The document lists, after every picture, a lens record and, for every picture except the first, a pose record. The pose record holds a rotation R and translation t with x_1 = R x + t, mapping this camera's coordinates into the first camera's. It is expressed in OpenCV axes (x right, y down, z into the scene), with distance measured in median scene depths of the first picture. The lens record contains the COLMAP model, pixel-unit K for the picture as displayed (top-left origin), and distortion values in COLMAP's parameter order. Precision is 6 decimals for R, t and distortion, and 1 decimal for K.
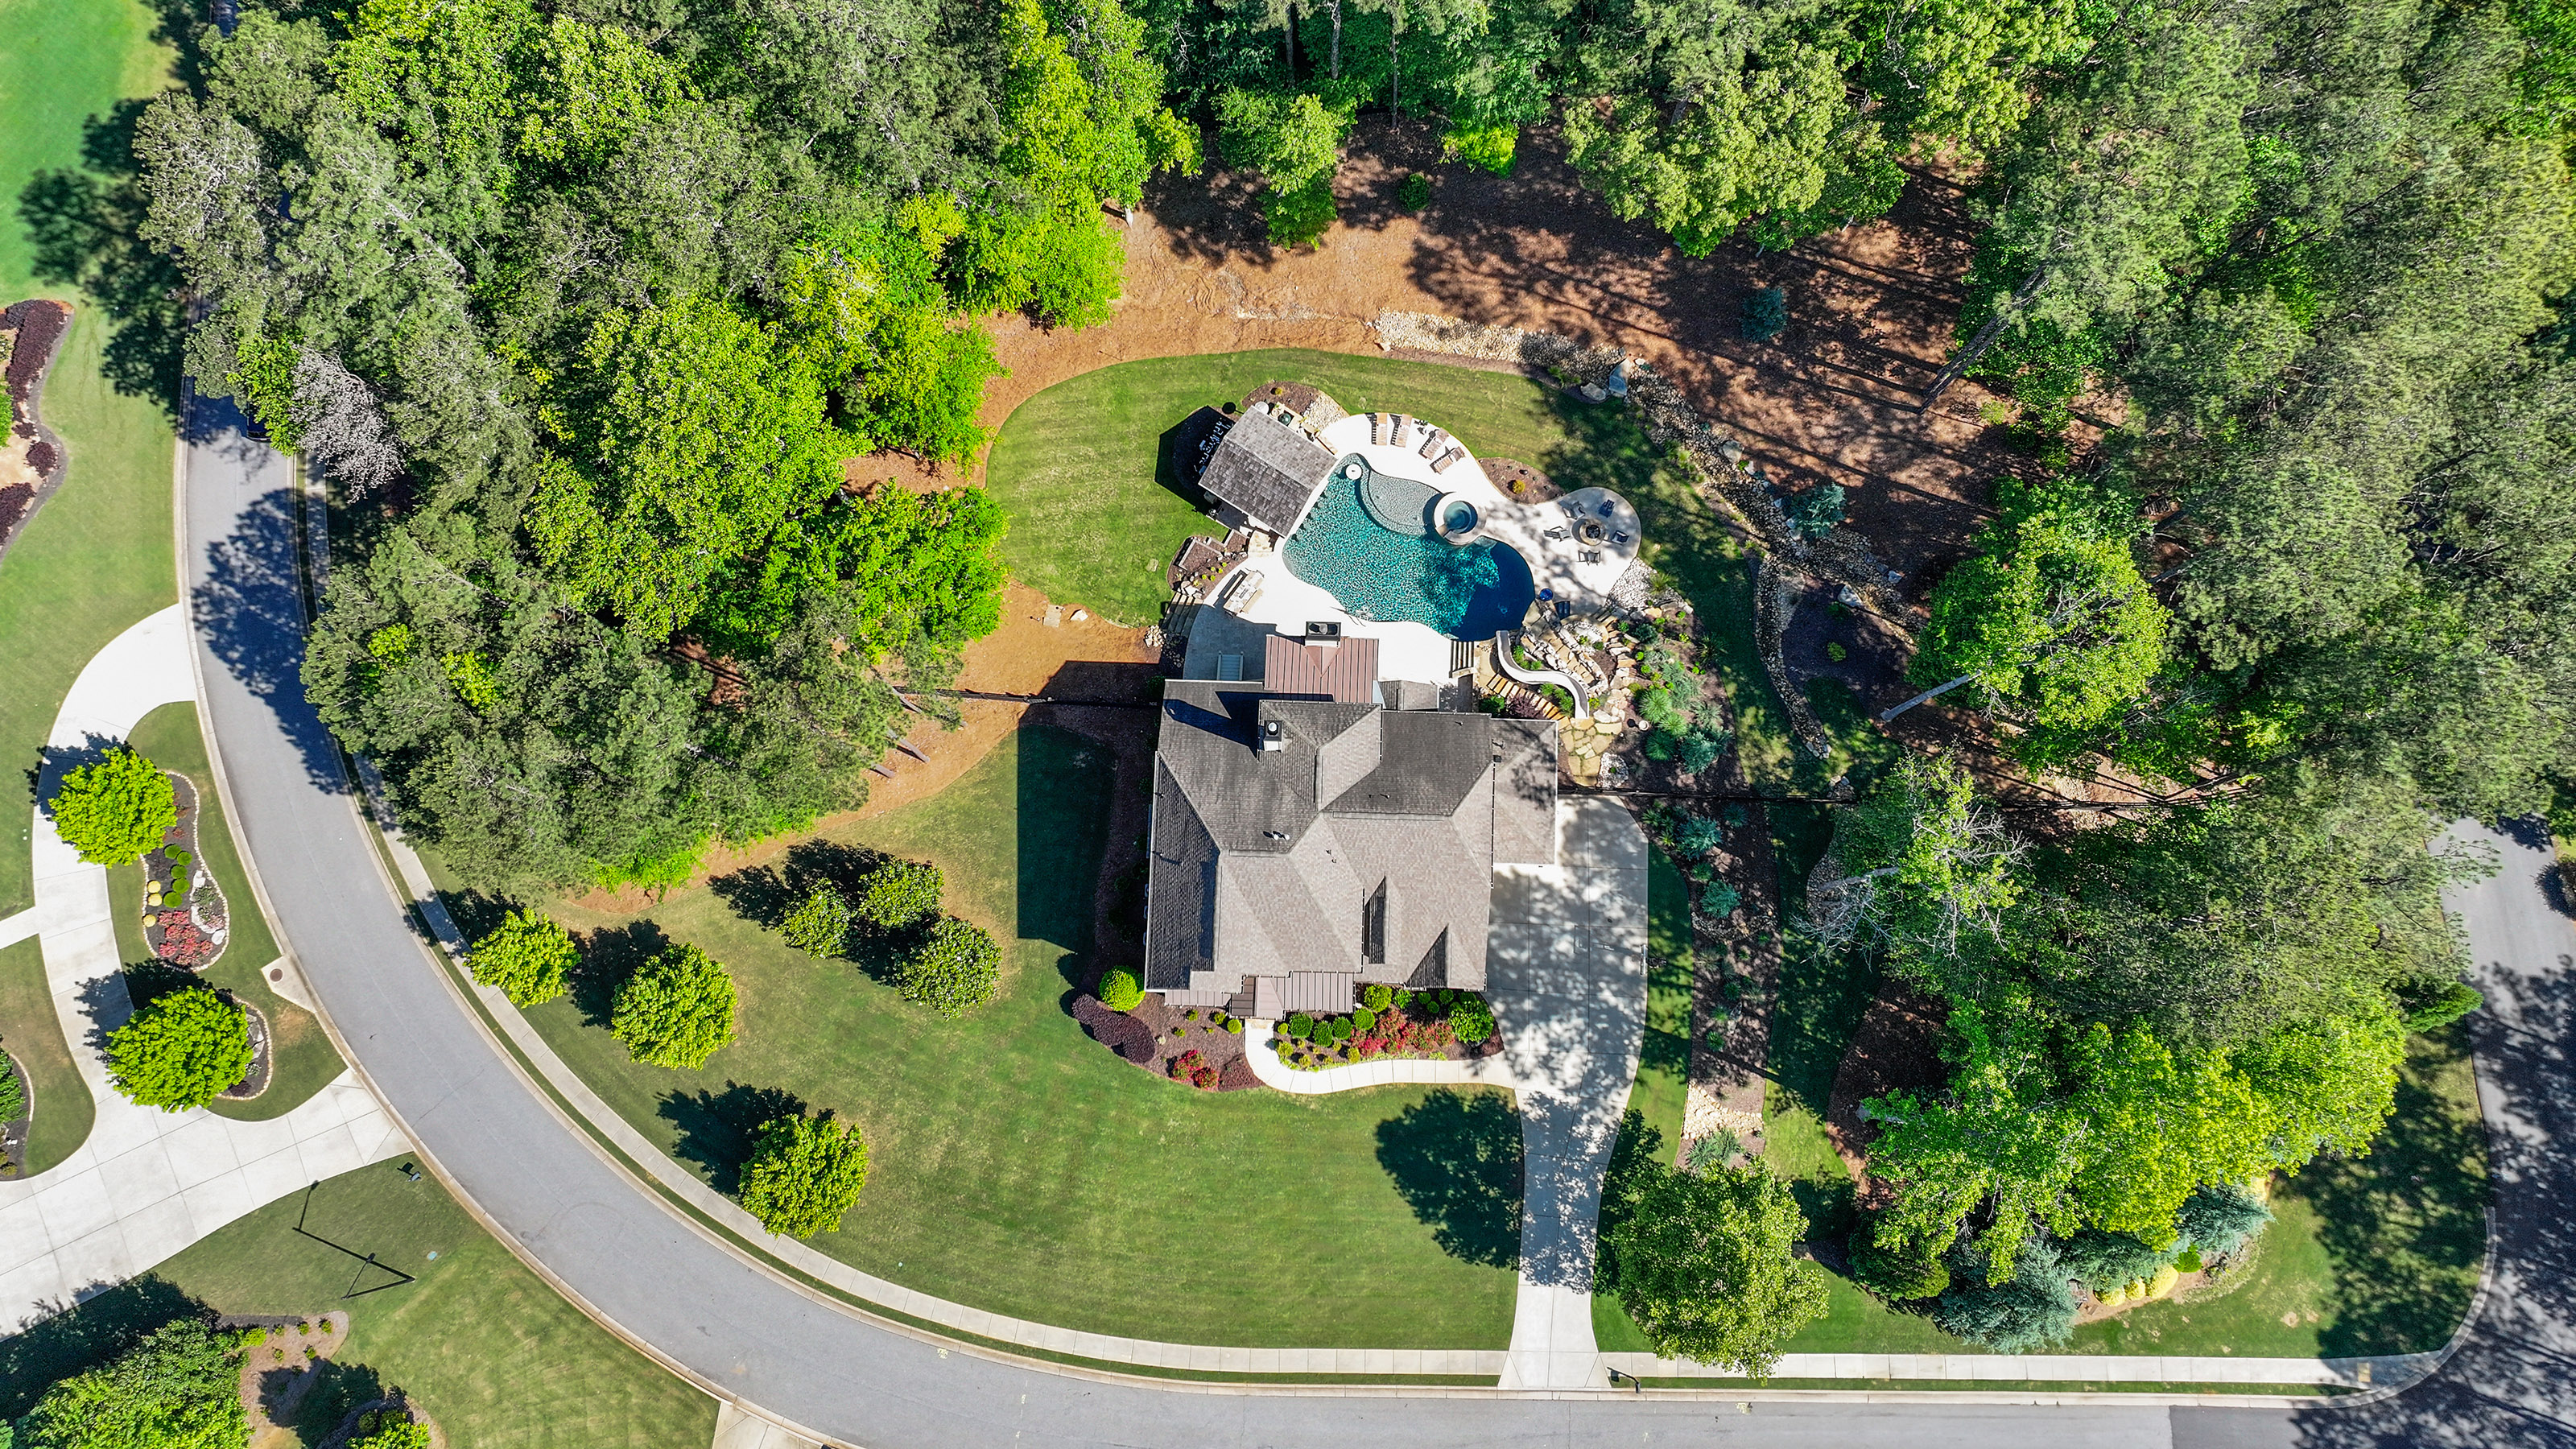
lens RADIAL K [[1826.7, 0, 1288.0], [0, 1826.7, 724.5], [0, 0, 1]] dist [-0.004299, -0.003599]
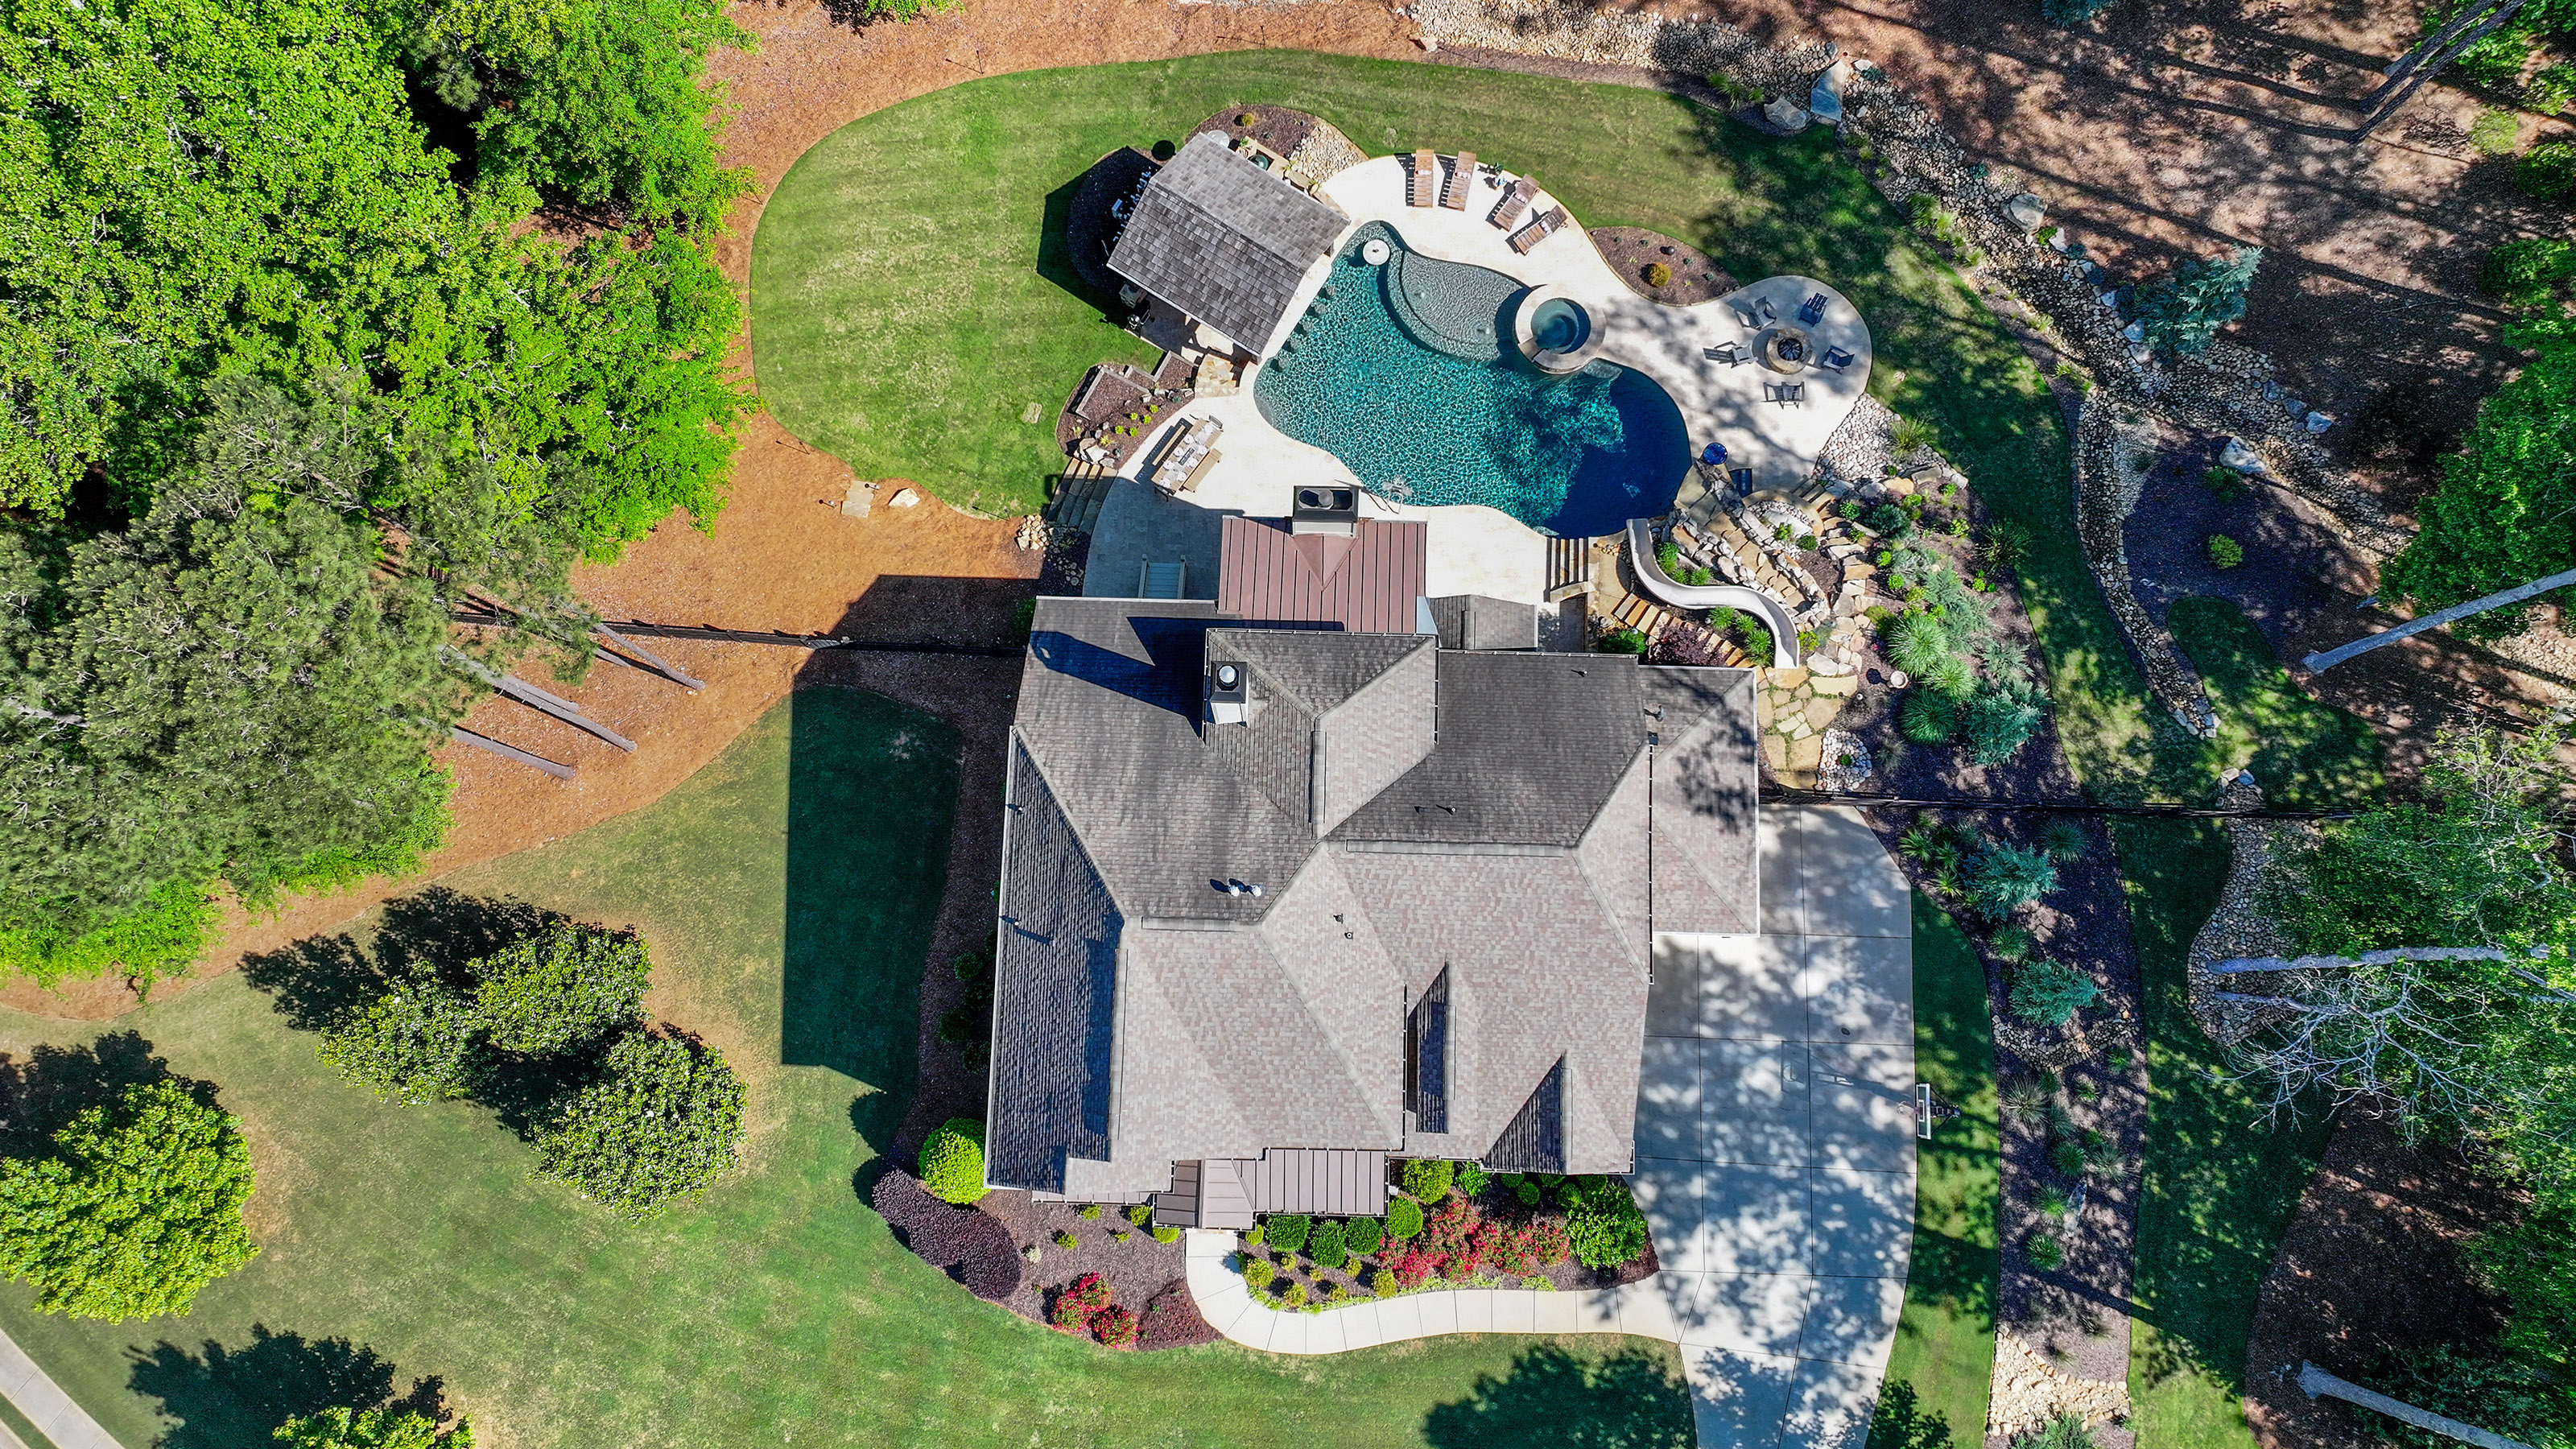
lens RADIAL K [[1836.1, 0, 1291.1], [0, 1836.1, 670.4], [0, 0, 1]] dist [-0.039879, 0.027671]
pose [[0.999984, -0.003225, 0.004700, 0.005958], [0.003379, 0.999446, -0.033121, 0.015250], [-0.004590, 0.033136, 0.999440, 0.434264]]
